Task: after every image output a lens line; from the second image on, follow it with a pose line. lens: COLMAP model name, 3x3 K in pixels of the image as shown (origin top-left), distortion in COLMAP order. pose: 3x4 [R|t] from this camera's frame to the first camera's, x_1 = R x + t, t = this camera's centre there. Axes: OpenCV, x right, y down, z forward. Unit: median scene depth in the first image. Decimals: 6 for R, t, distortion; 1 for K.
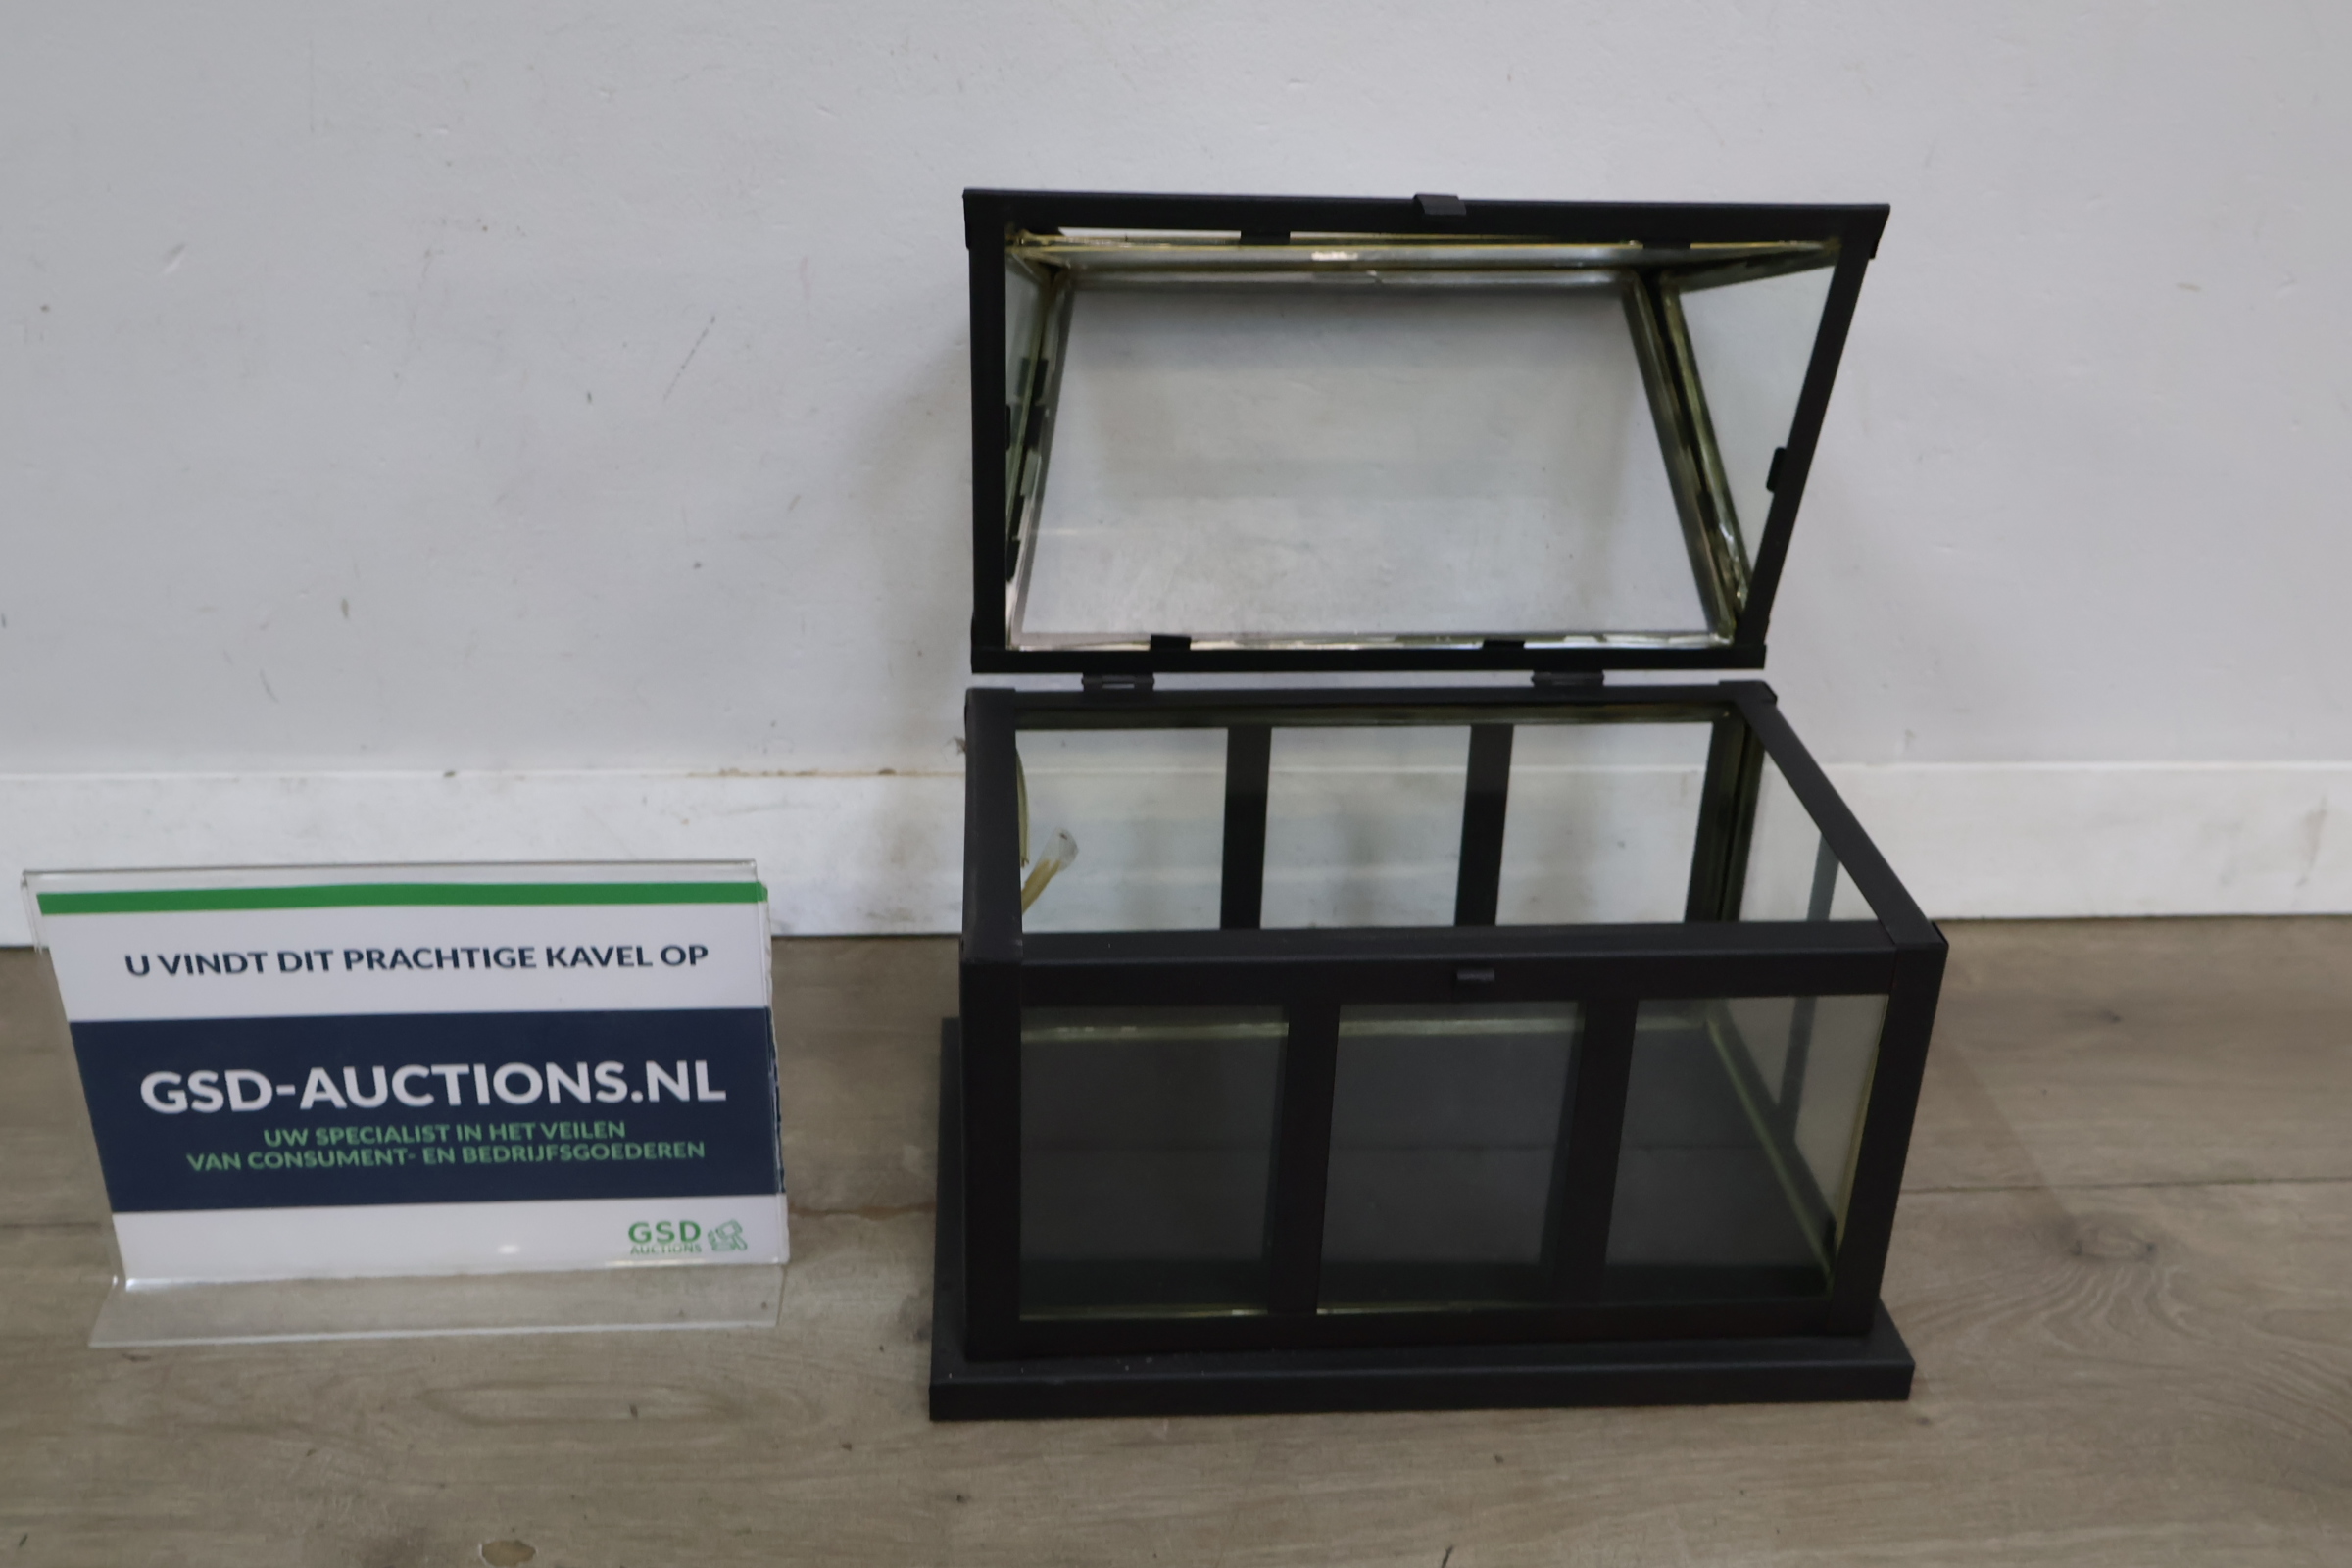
lens RADIAL K [[2296.8, 0, 1175.0], [0, 2296.8, 777.8], [0, 0, 1]] dist [-0.012414, 0.000000]
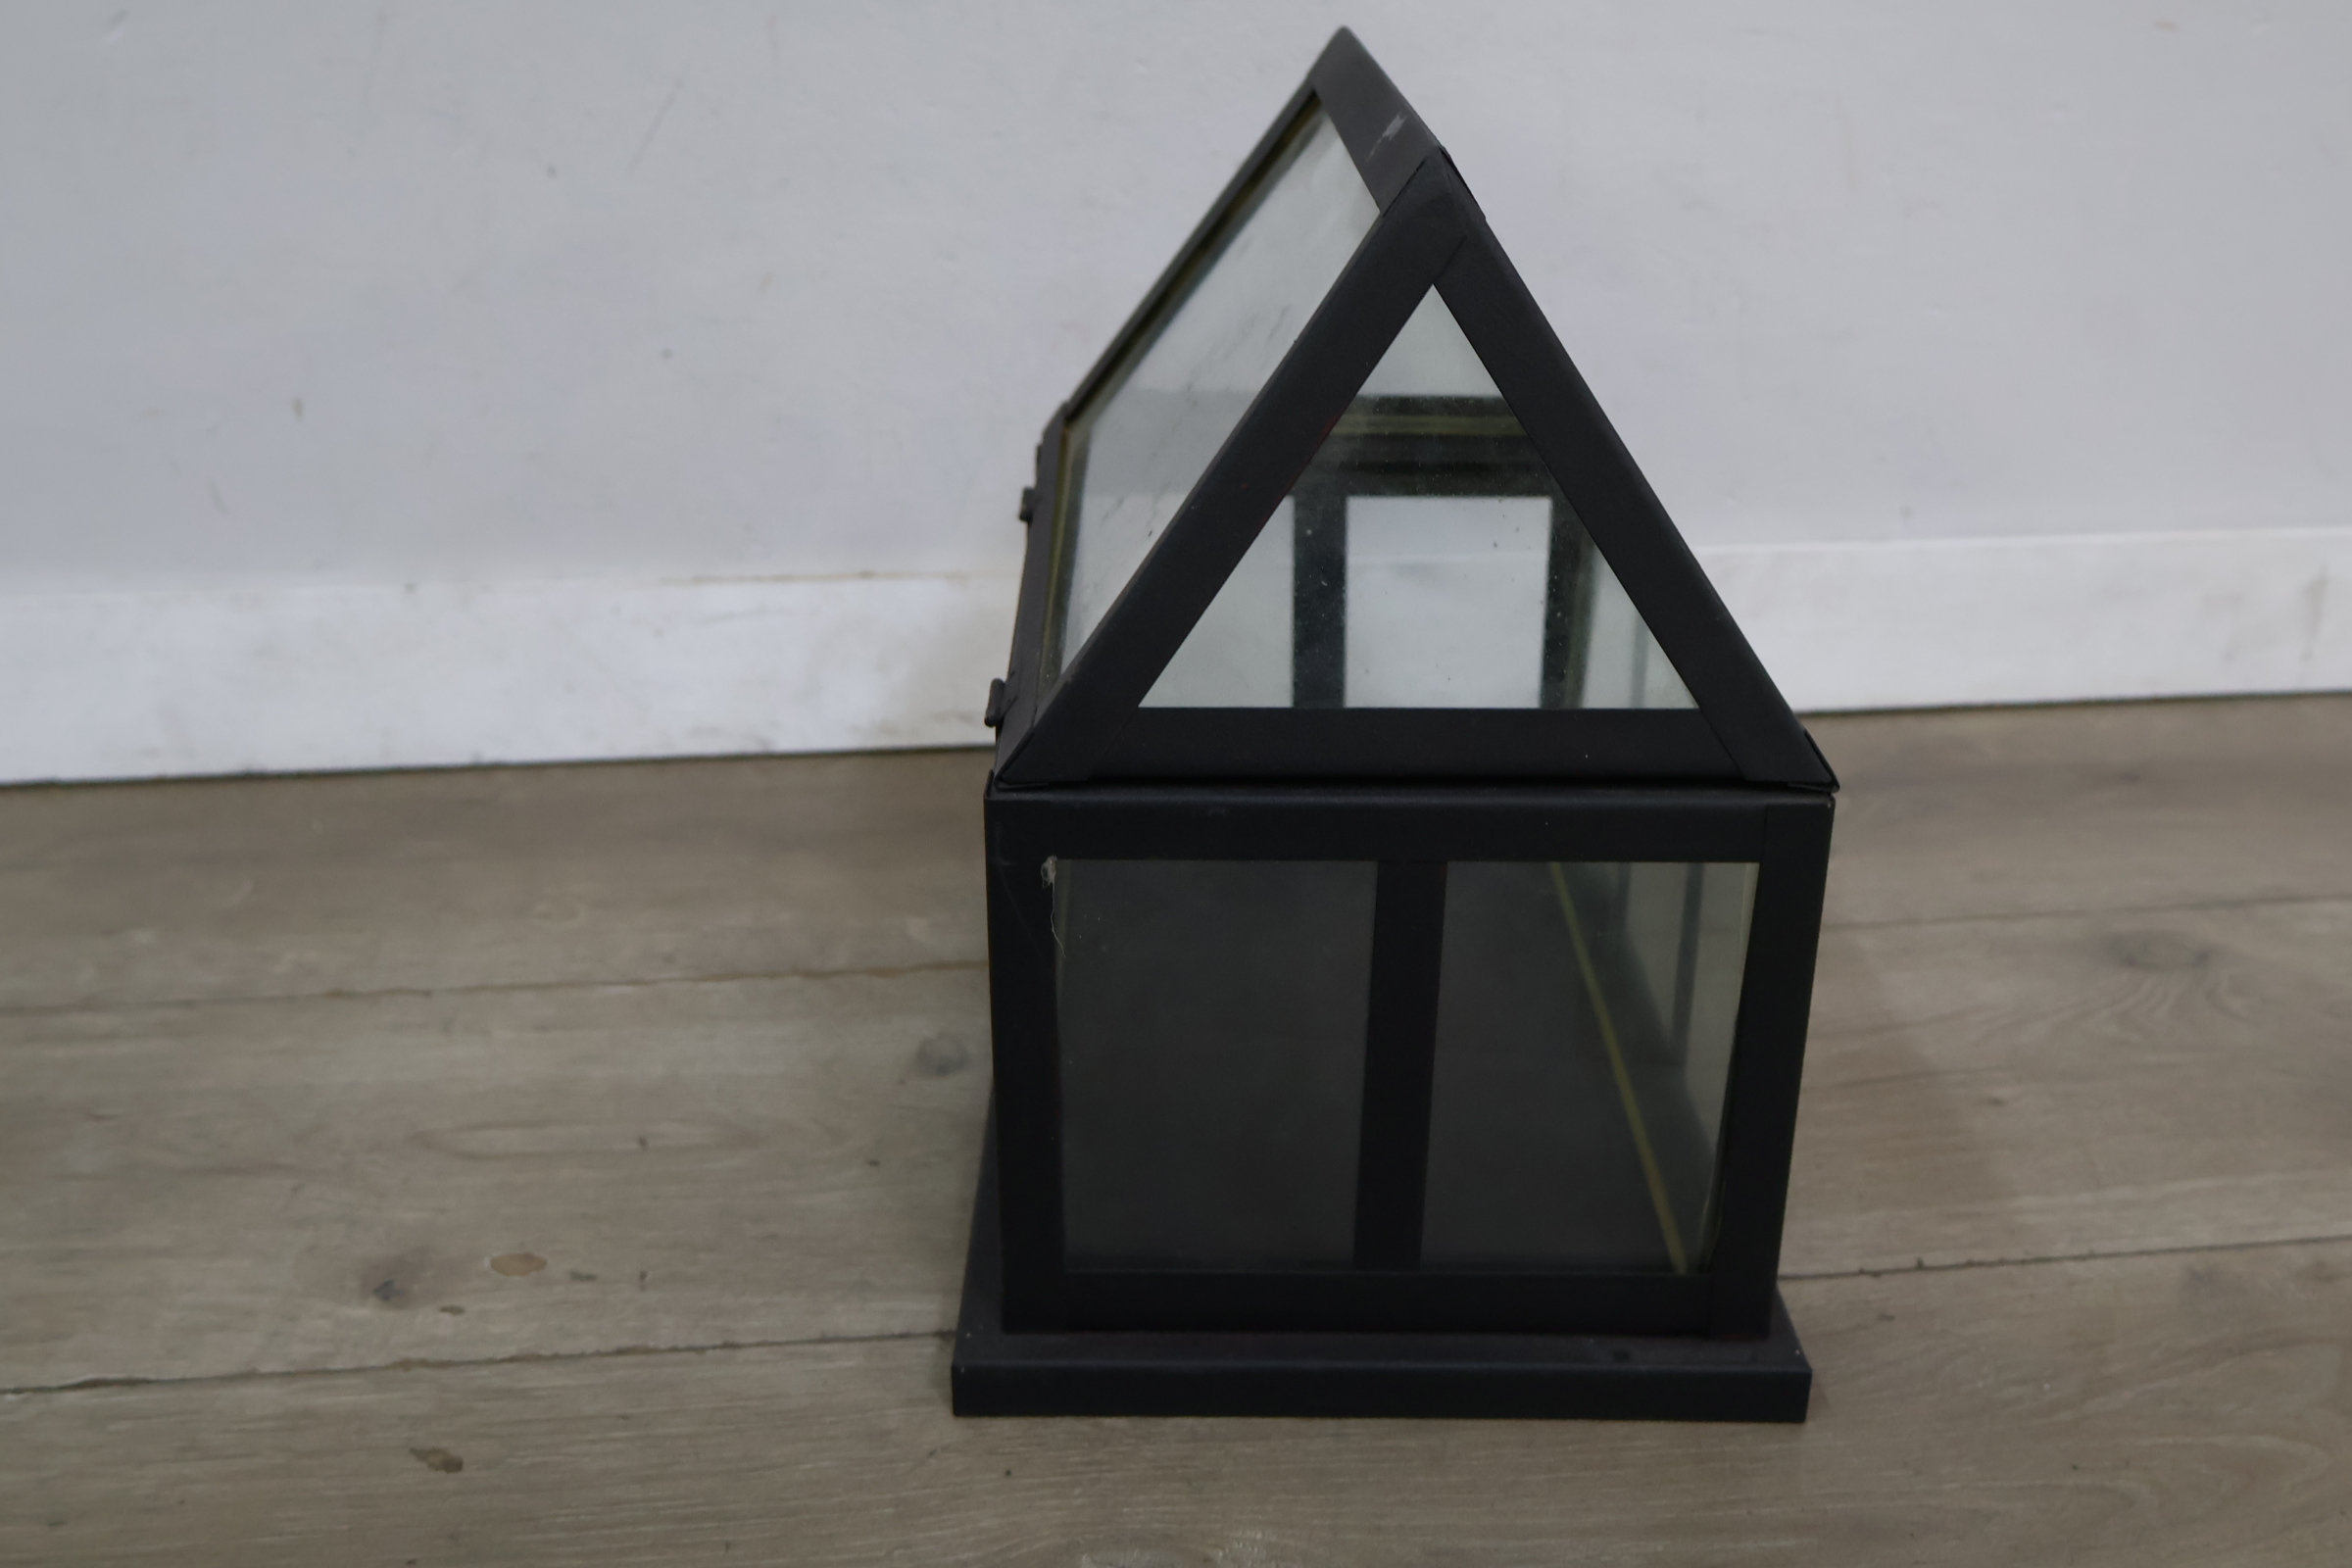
lens RADIAL K [[2296.8, 0, 1166.7], [0, 2296.8, 800.2], [0, 0, 1]] dist [-0.012414, 0.000000]
pose [[0.998588, -0.038677, 0.036421, -0.048758], [0.040554, 0.997809, -0.052281, 0.186476], [-0.034319, 0.053685, 0.997968, 0.047014]]
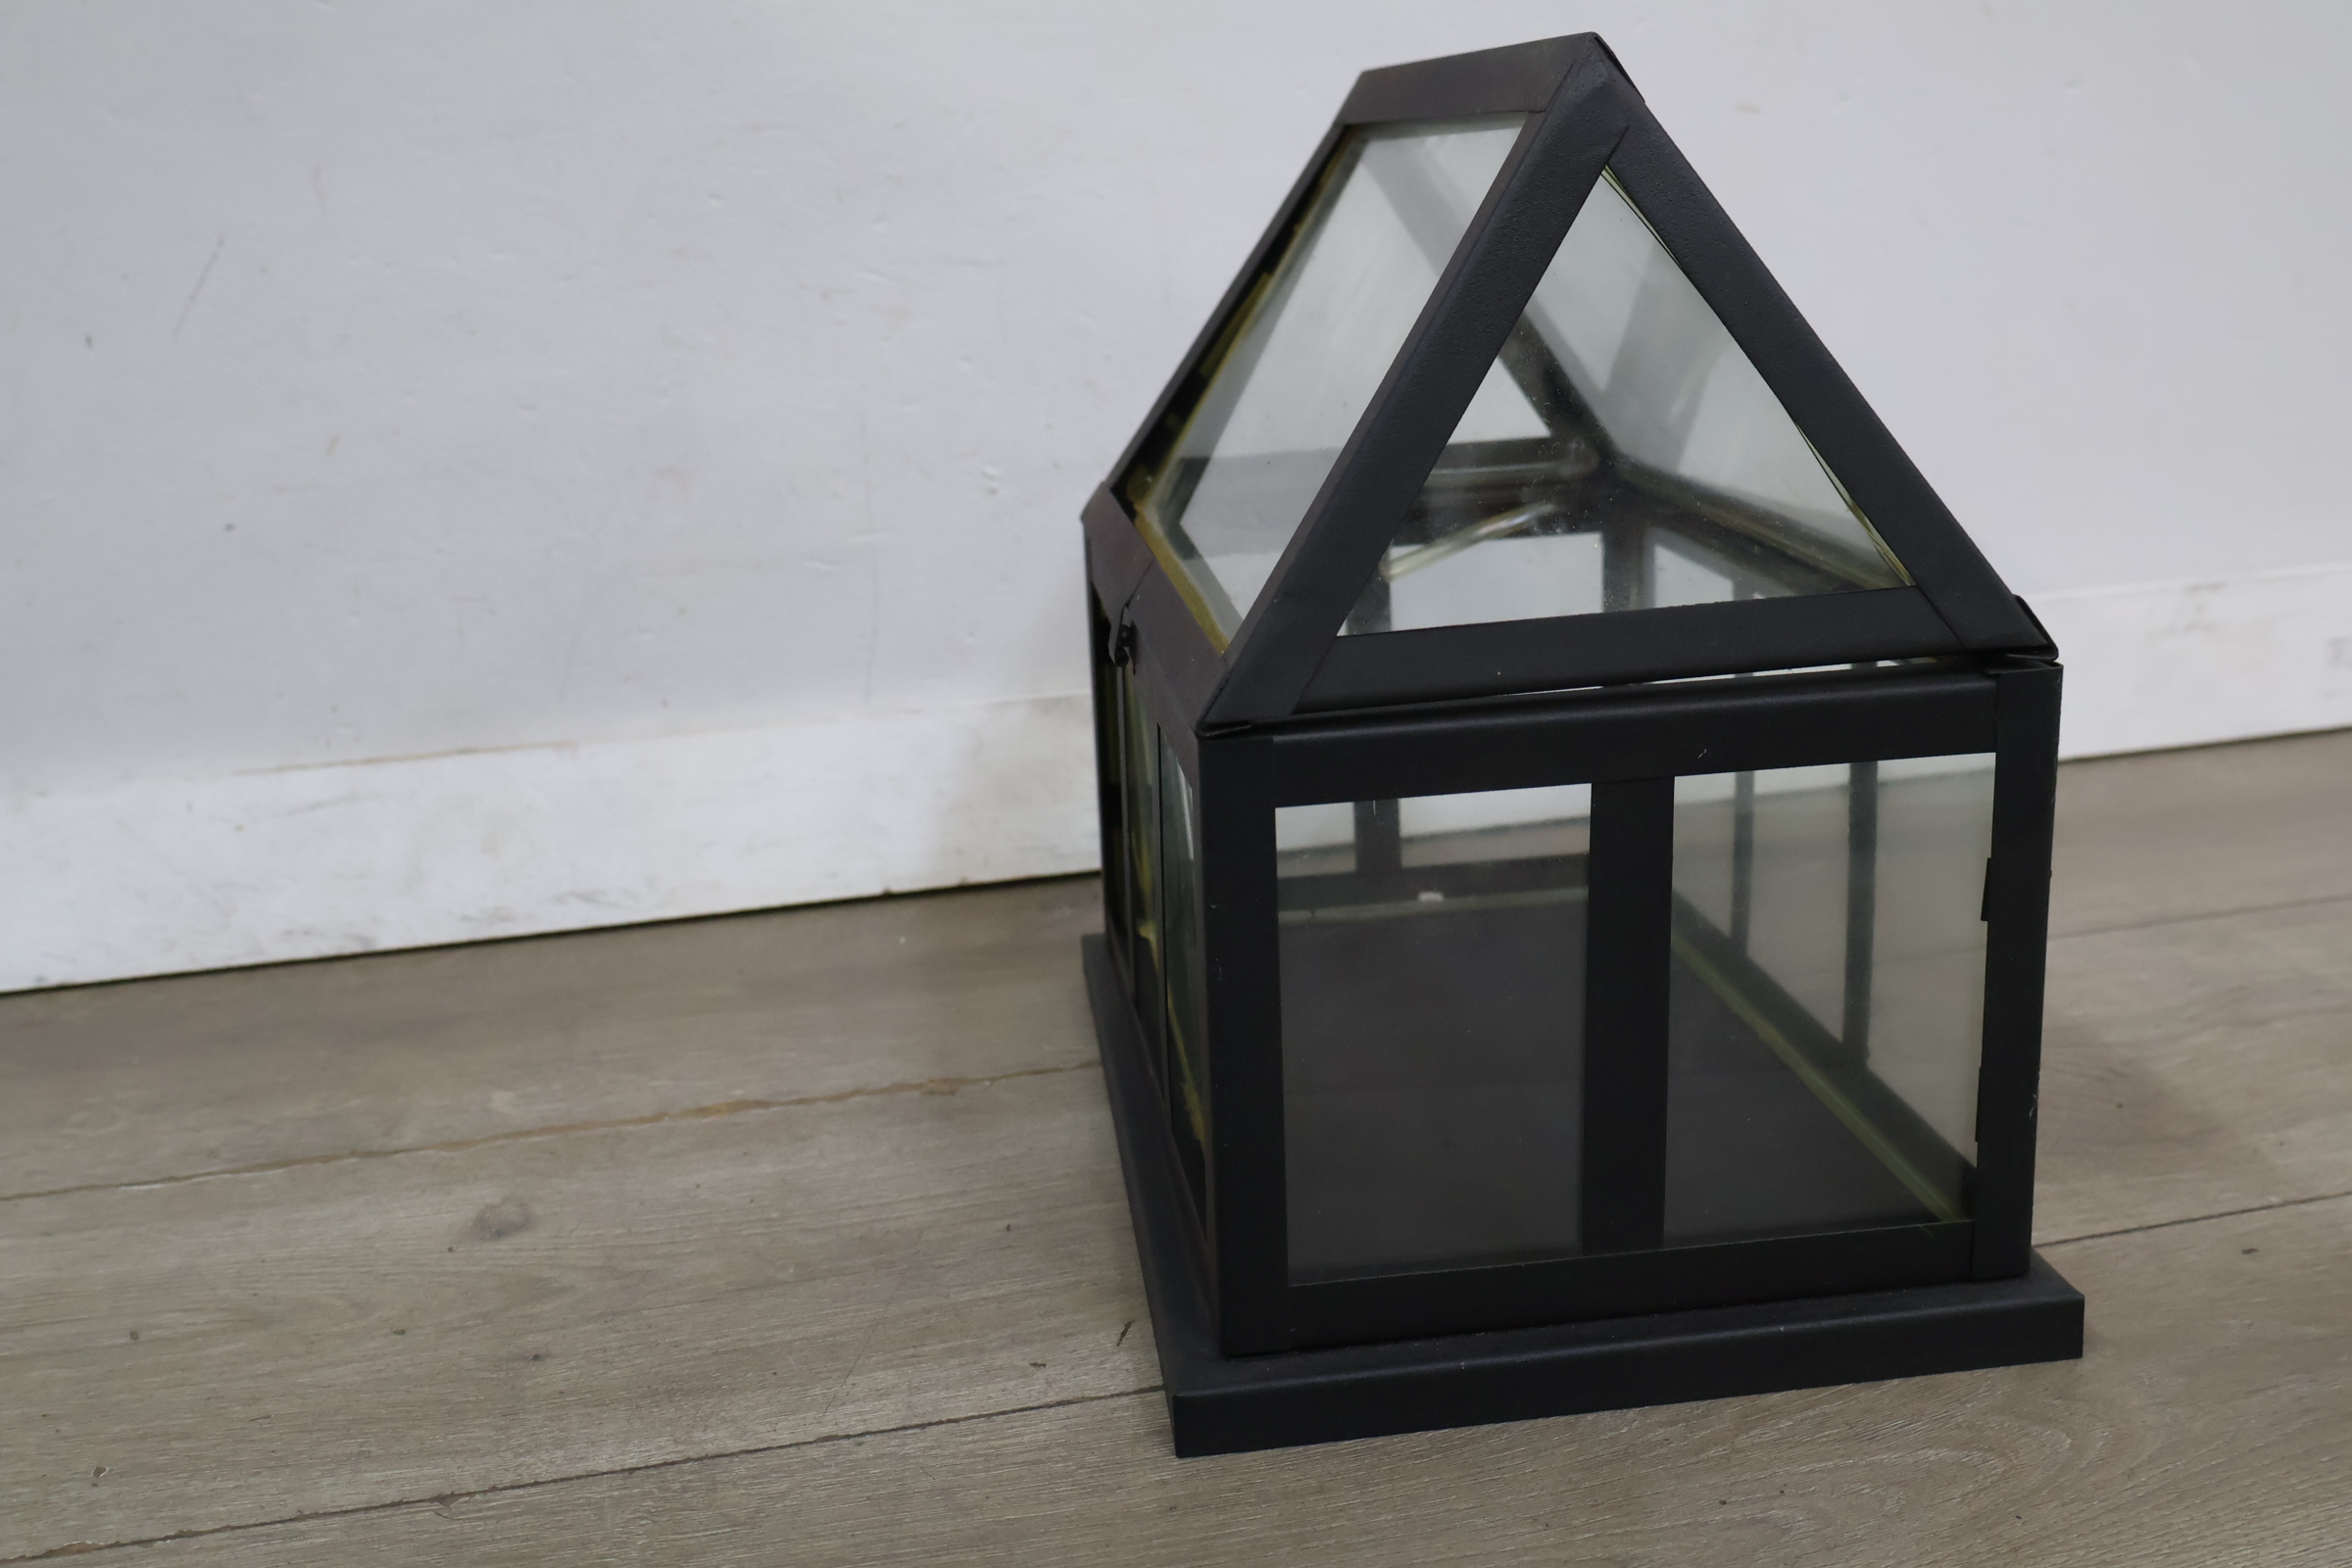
lens RADIAL K [[2296.8, 0, 1187.9], [0, 2296.8, 790.3], [0, 0, 1]] dist [-0.012414, 0.000000]
pose [[0.986712, -0.111115, 0.118541, 0.056931], [0.132590, 0.972355, -0.192211, 0.282033], [-0.093907, 0.205375, 0.974168, 0.125051]]
